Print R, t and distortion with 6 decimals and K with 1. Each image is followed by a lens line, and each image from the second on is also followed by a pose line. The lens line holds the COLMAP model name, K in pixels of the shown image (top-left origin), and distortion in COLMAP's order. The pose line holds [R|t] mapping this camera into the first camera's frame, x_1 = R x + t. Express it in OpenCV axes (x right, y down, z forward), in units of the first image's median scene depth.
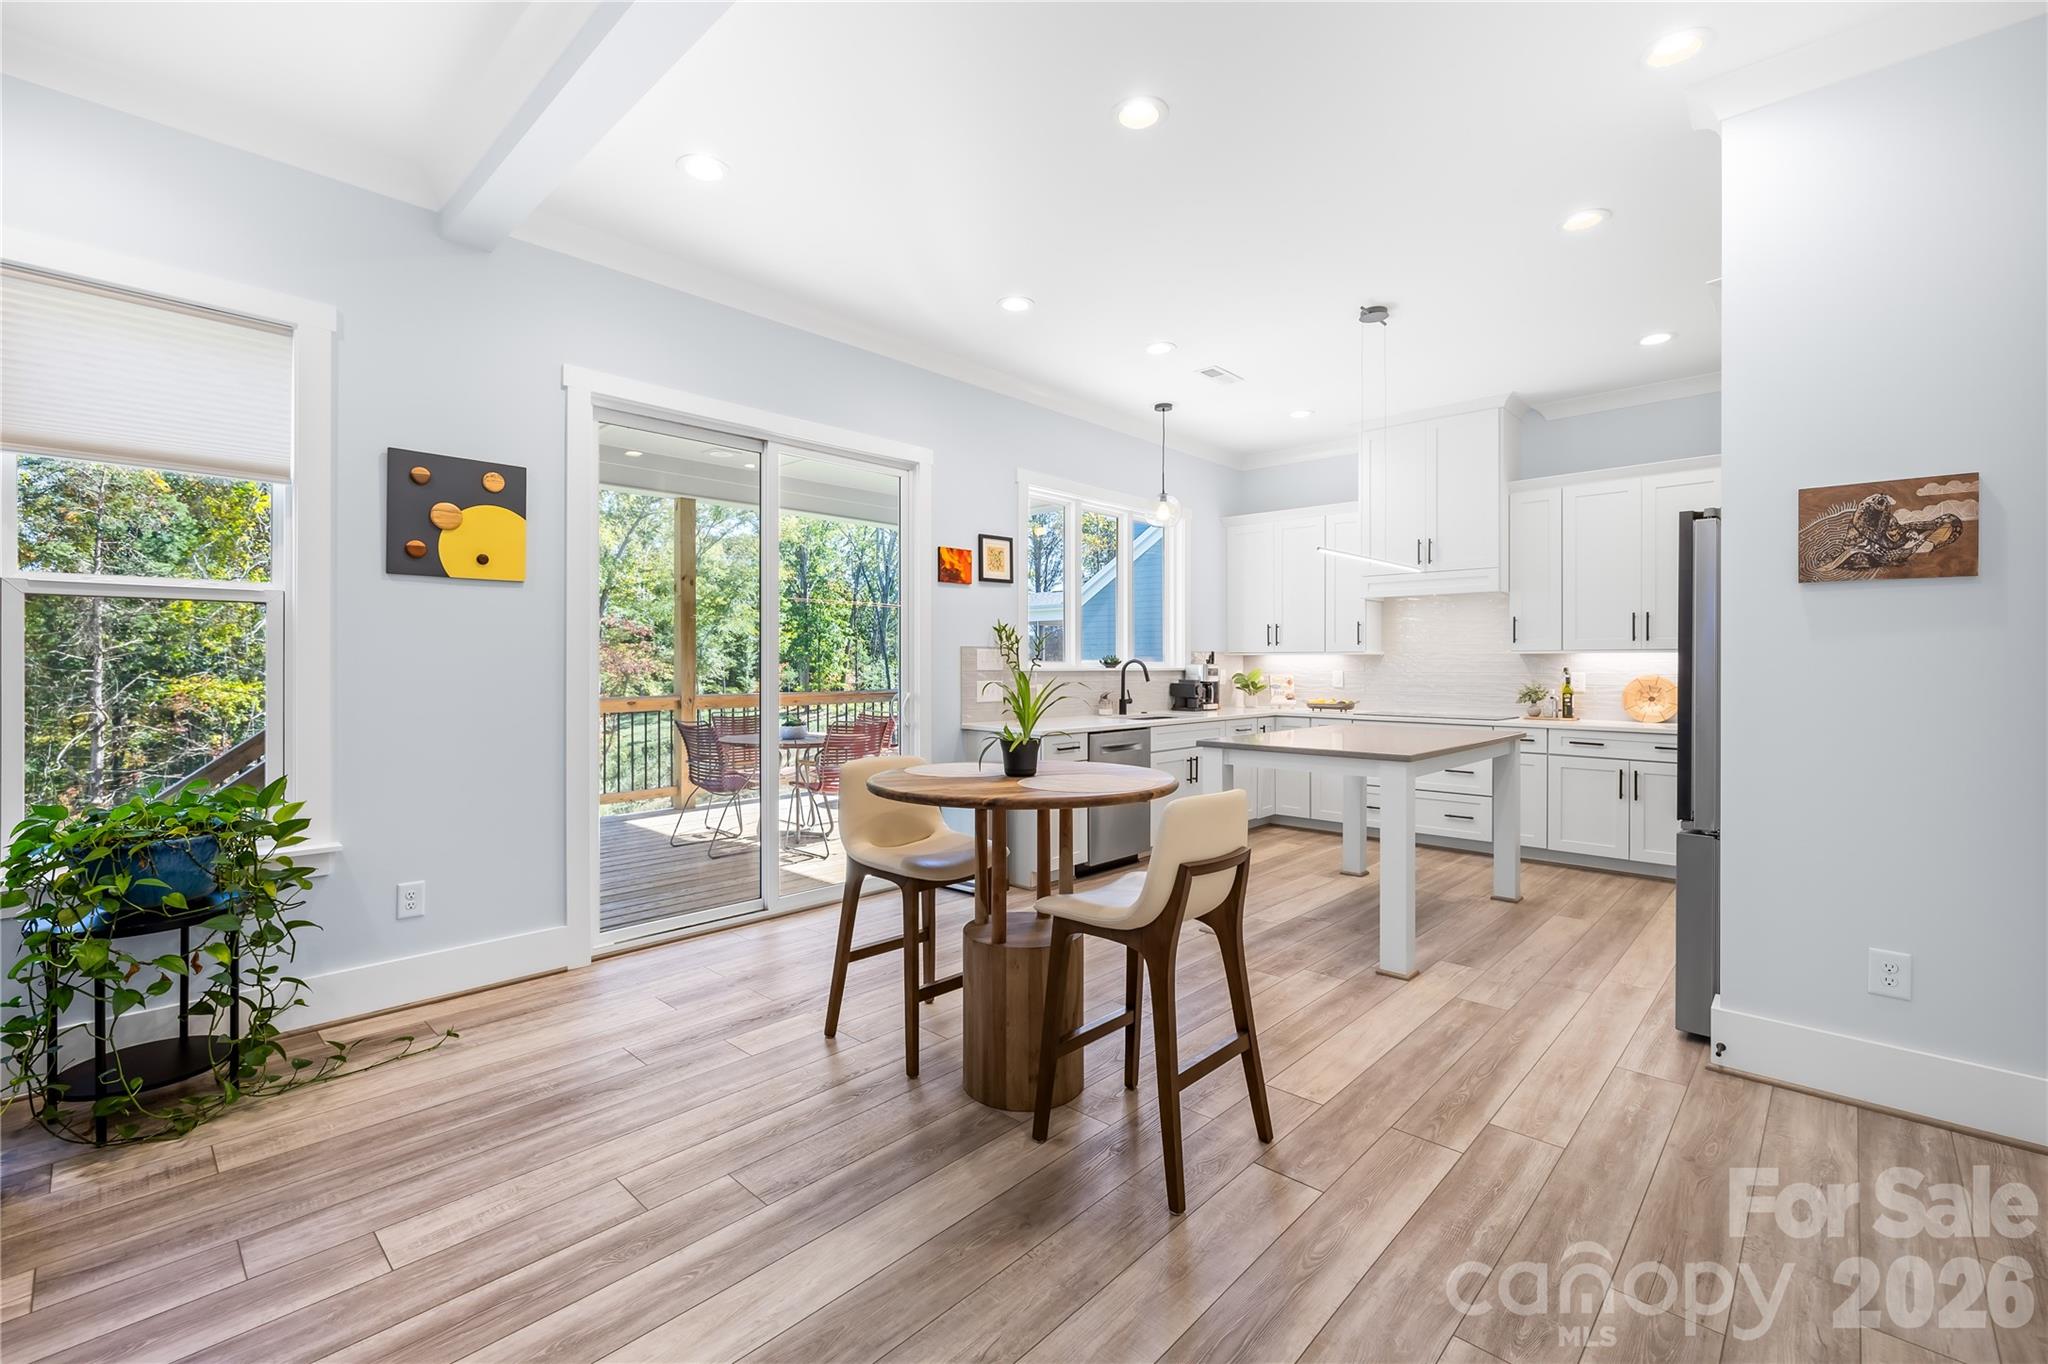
lens RADIAL K [[873.2, 0, 998.4], [0, 873.2, 669.6], [0, 0, 1]] dist [-0.000419, -0.000075]
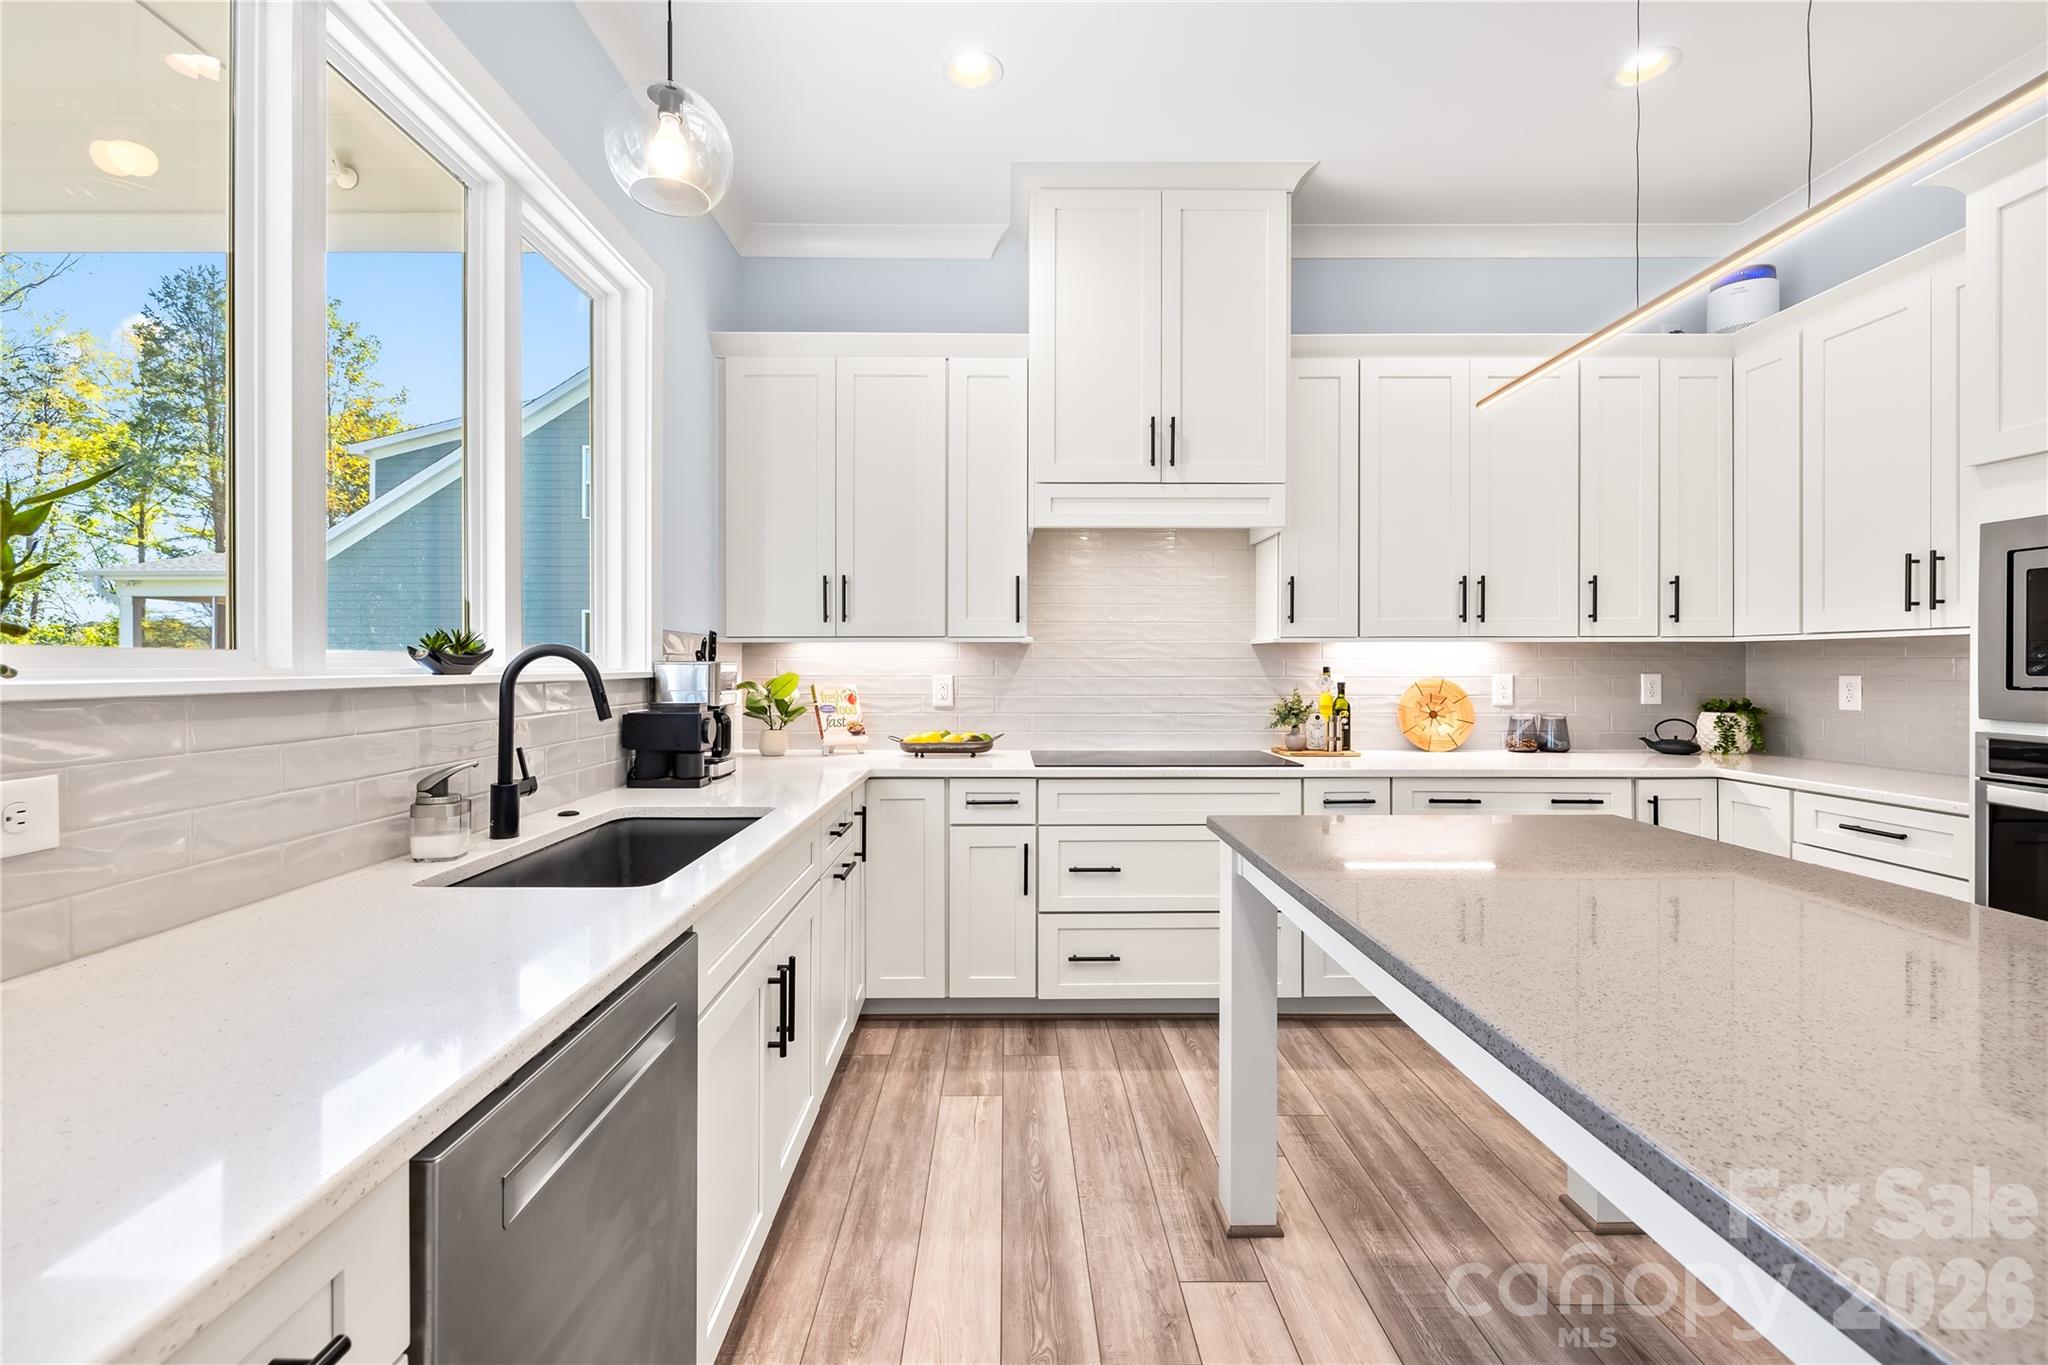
lens RADIAL K [[885.9, 0, 1014.0], [0, 885.9, 660.2], [0, 0, 1]] dist [-0.001125, -0.000119]
pose [[0.711231, 0.001345, 0.702957, 0.083296], [0.006053, 0.999949, -0.008037, -0.004212], [-0.702933, 0.009971, 0.711187, 0.979252]]
